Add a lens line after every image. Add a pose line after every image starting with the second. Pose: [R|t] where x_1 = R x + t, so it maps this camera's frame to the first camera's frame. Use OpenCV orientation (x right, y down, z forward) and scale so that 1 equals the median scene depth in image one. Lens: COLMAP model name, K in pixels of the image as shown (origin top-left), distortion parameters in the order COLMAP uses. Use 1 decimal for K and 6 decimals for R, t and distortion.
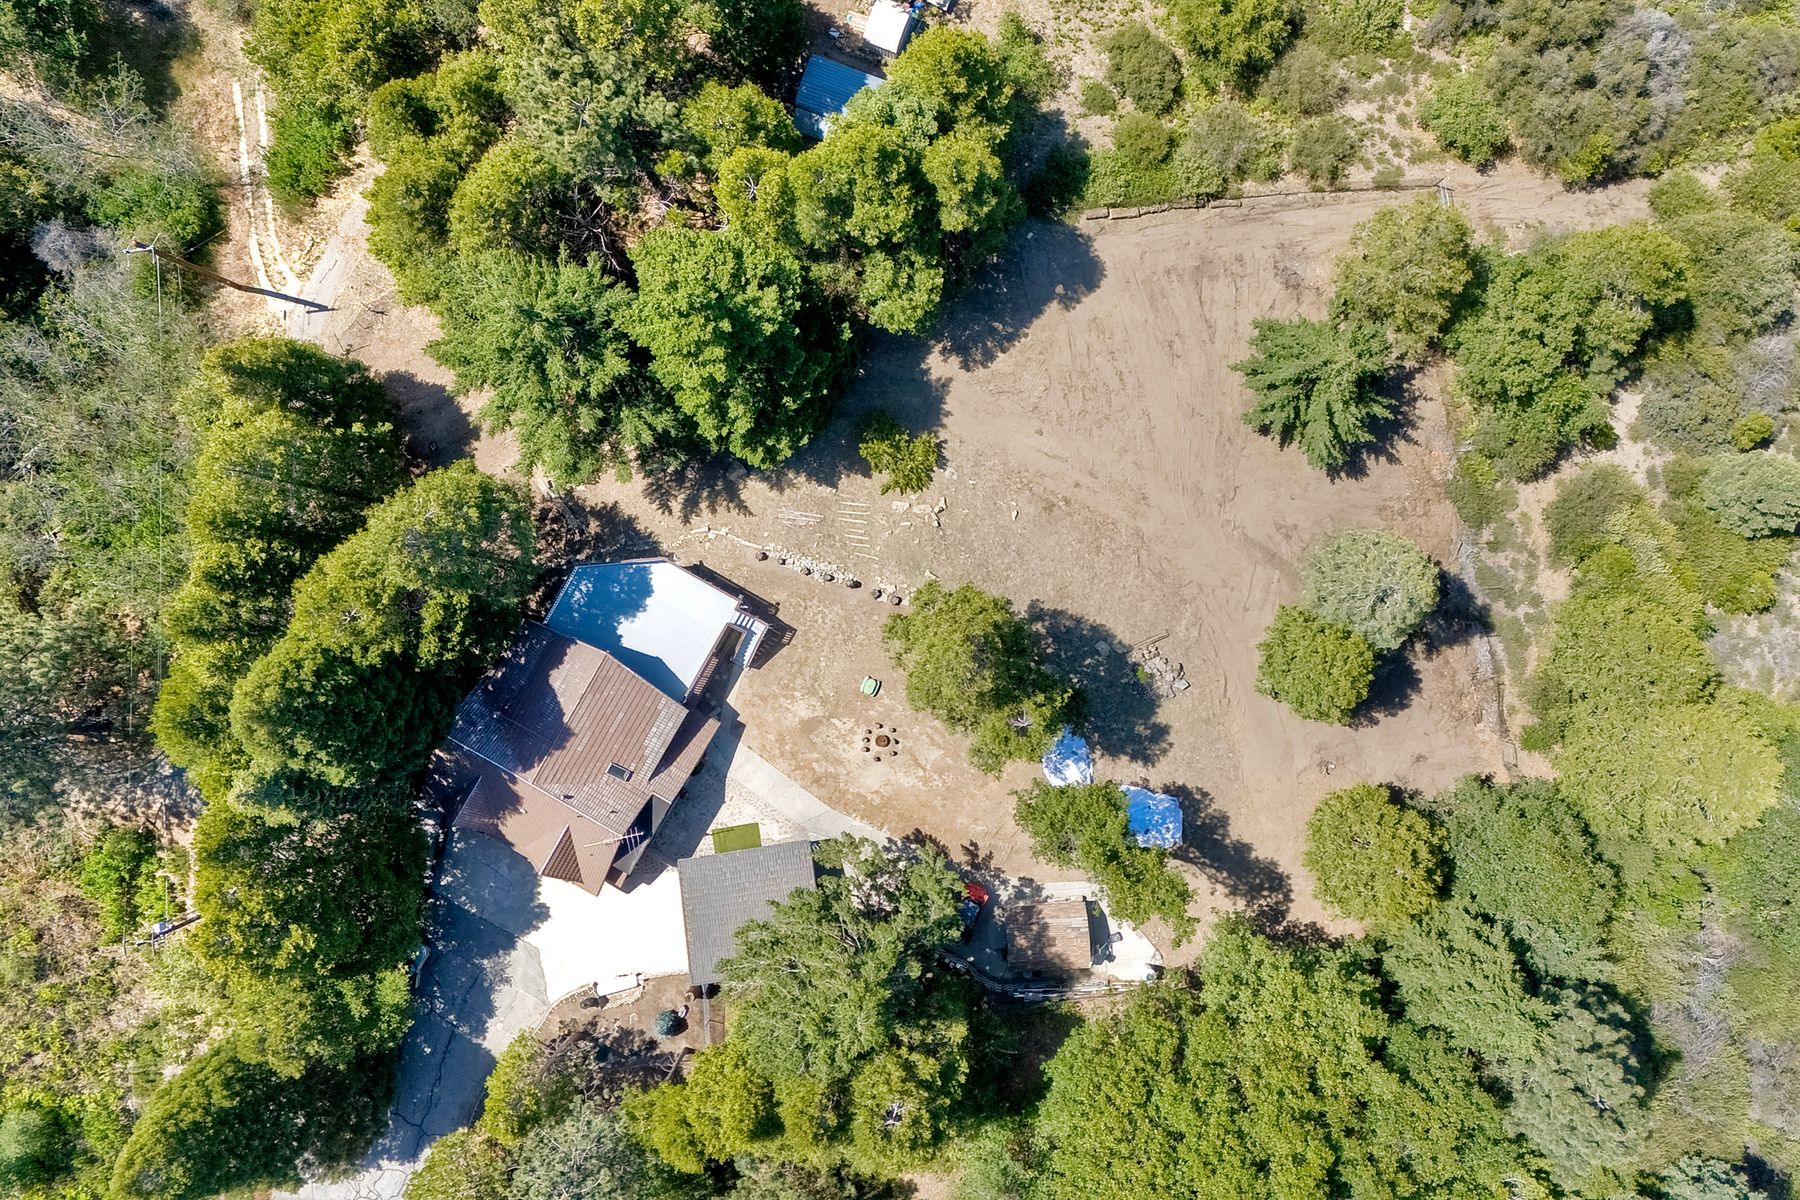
lens RADIAL K [[1585.4, 0, 900.0], [0, 1585.4, 600.0], [0, 0, 1]] dist [0.157554, -0.345033]
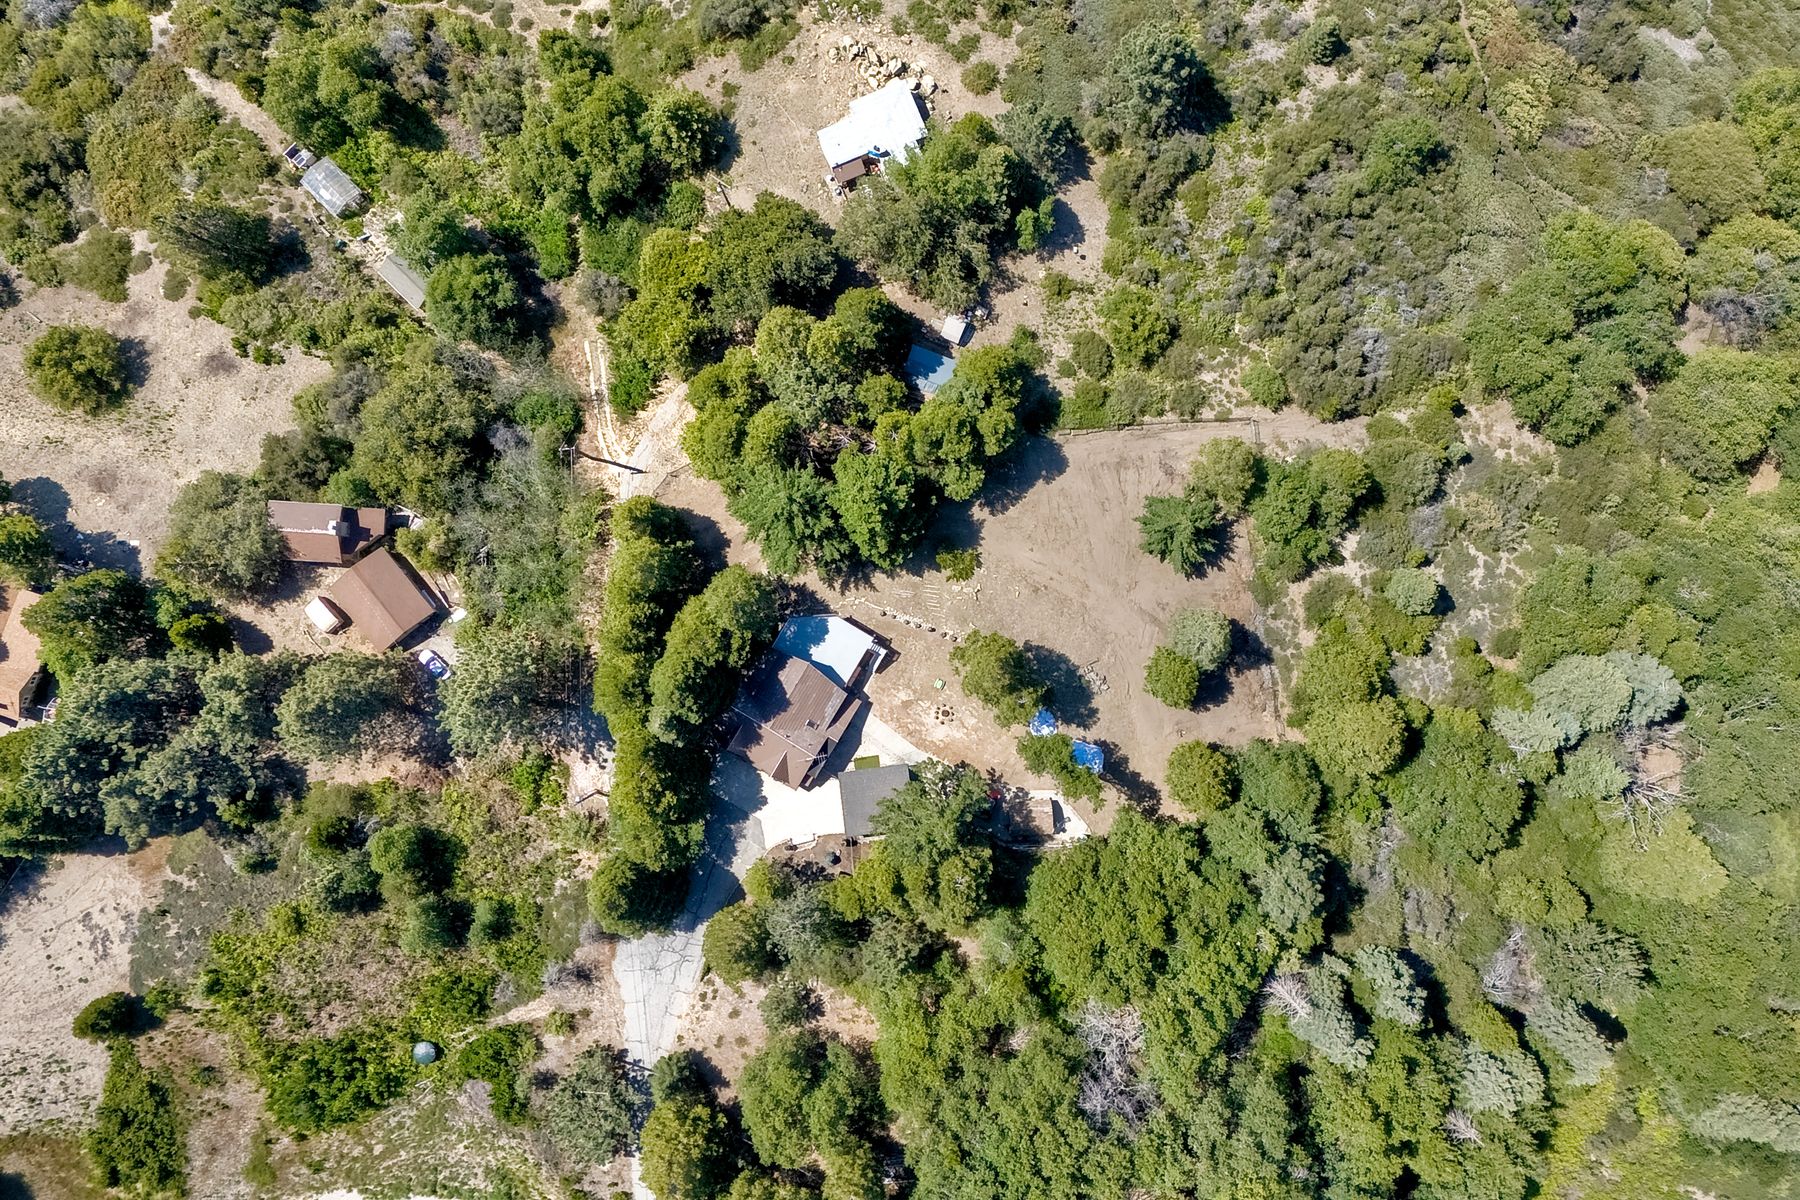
lens RADIAL K [[1585.4, 0, 900.0], [0, 1585.4, 600.0], [0, 0, 1]] dist [0.157554, -0.345033]
pose [[0.999643, 0.021731, 0.015523, -0.097001], [-0.021468, 0.999626, -0.016930, -0.012691], [-0.015885, 0.016590, 0.999736, -0.881364]]
